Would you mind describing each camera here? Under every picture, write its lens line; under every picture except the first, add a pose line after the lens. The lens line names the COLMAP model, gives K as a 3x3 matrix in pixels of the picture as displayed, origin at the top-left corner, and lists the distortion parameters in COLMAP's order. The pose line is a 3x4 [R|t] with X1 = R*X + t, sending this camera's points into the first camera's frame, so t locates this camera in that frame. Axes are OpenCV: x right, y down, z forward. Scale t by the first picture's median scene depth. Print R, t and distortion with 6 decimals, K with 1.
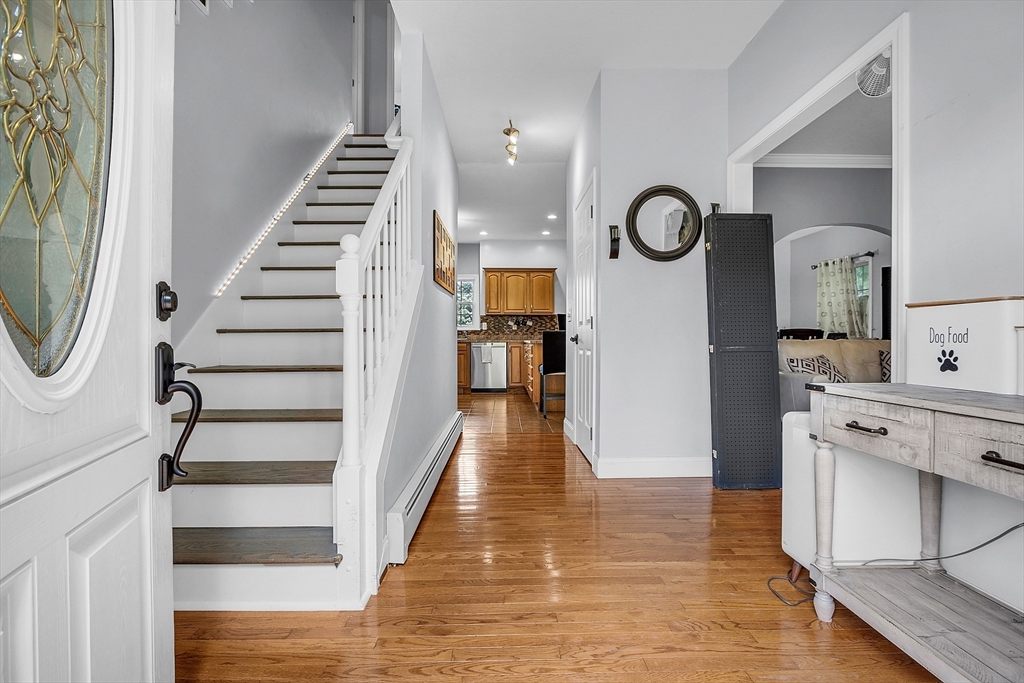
lens RADIAL K [[465.4, 0, 512.0], [0, 465.4, 341.5], [0, 0, 1]] dist [-0.006293, 0.000140]
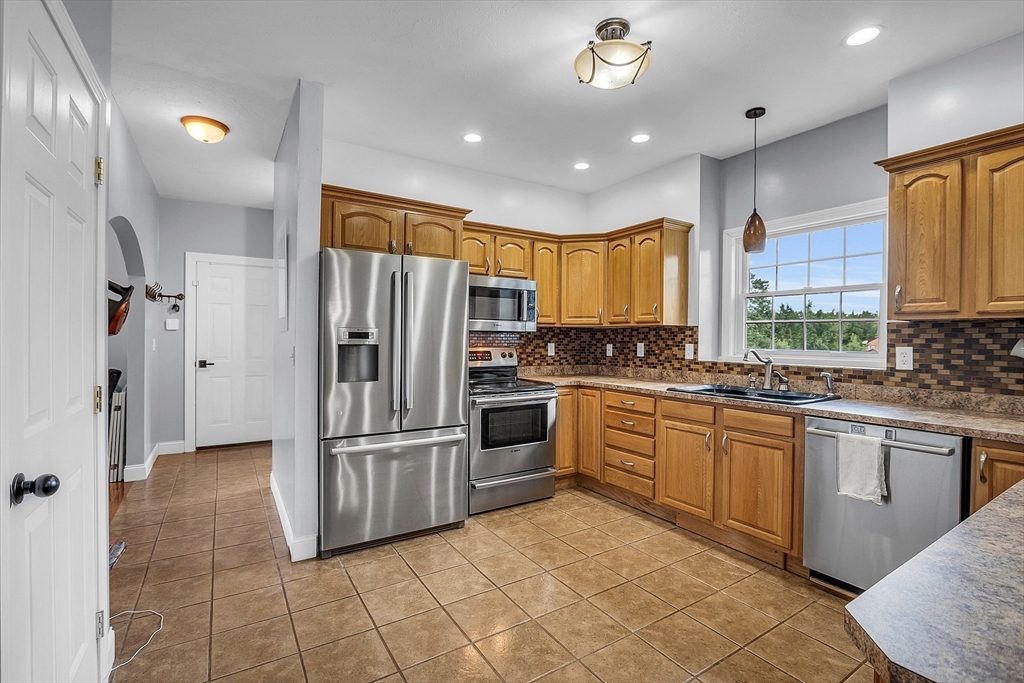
lens RADIAL K [[465.4, 0, 512.0], [0, 465.4, 341.5], [0, 0, 1]] dist [-0.006293, 0.000140]
pose [[0.524413, 0.010354, -0.851401, 0.063698], [-0.011996, 0.999917, 0.004771, -0.042240], [0.851379, 0.007711, 0.524494, 0.624709]]
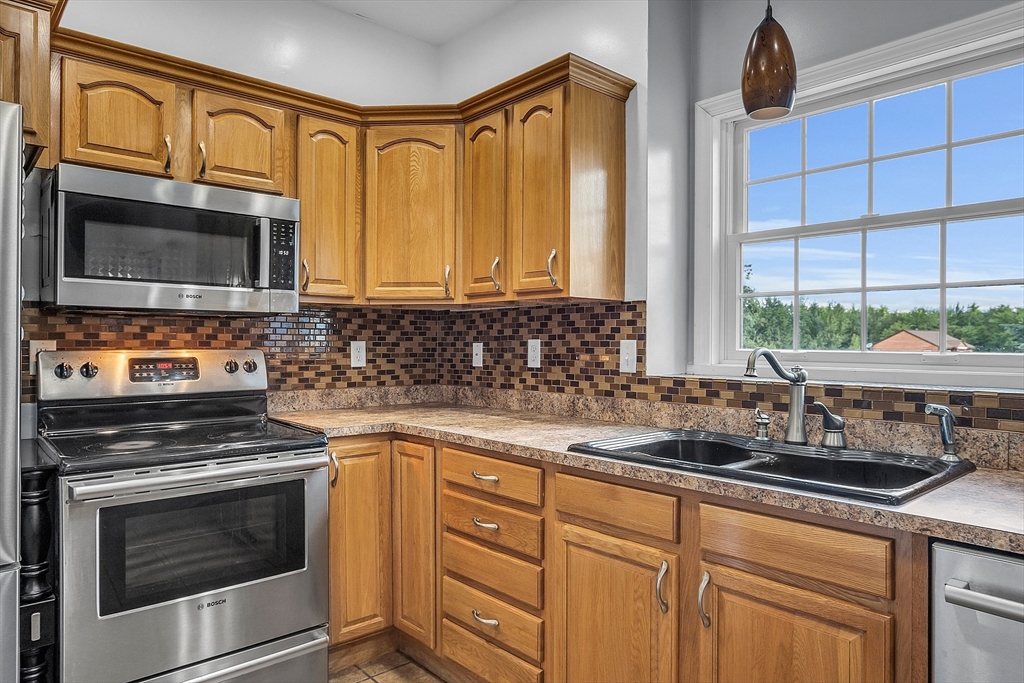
lens RADIAL K [[653.2, 0, 512.0], [0, 653.2, 341.5], [0, 0, 1]] dist [-0.009964, 0.000645]
pose [[0.649348, 0.002972, -0.760486, -0.036890], [-0.009485, 0.999946, -0.004192, -0.037461], [0.760432, 0.009935, 0.649341, 0.772058]]
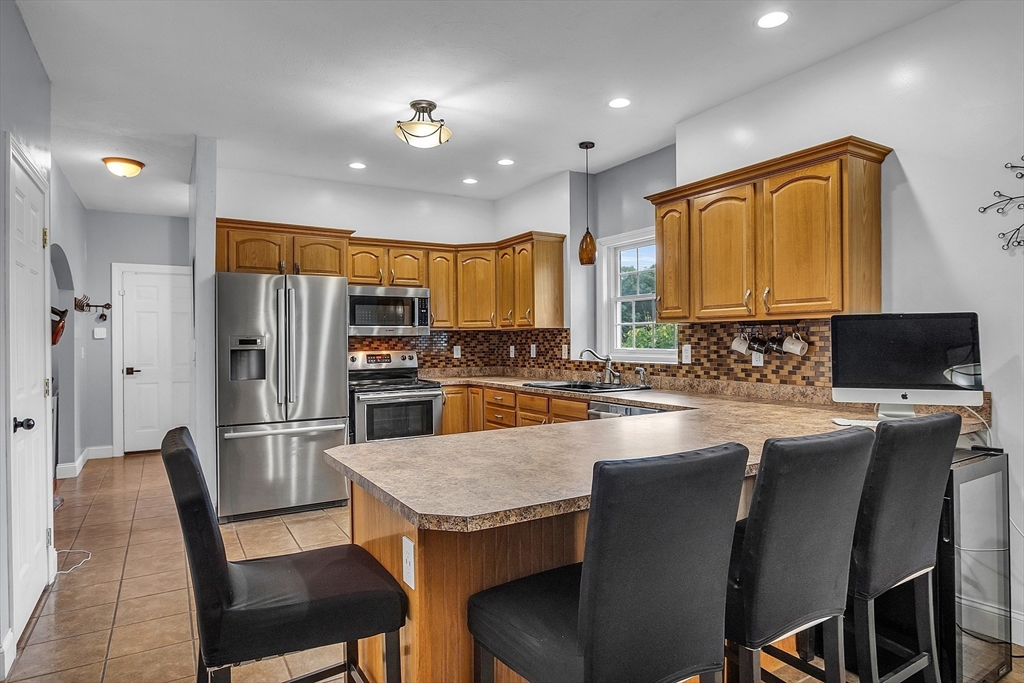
lens RADIAL K [[594.8, 0, 512.0], [0, 594.8, 341.5], [0, 0, 1]] dist [0.005037, 0.002540]
pose [[0.495510, -0.001830, -0.868601, 0.280834], [0.003241, 0.999995, -0.000258, -0.043179], [0.868596, -0.002687, 0.495513, 0.647438]]
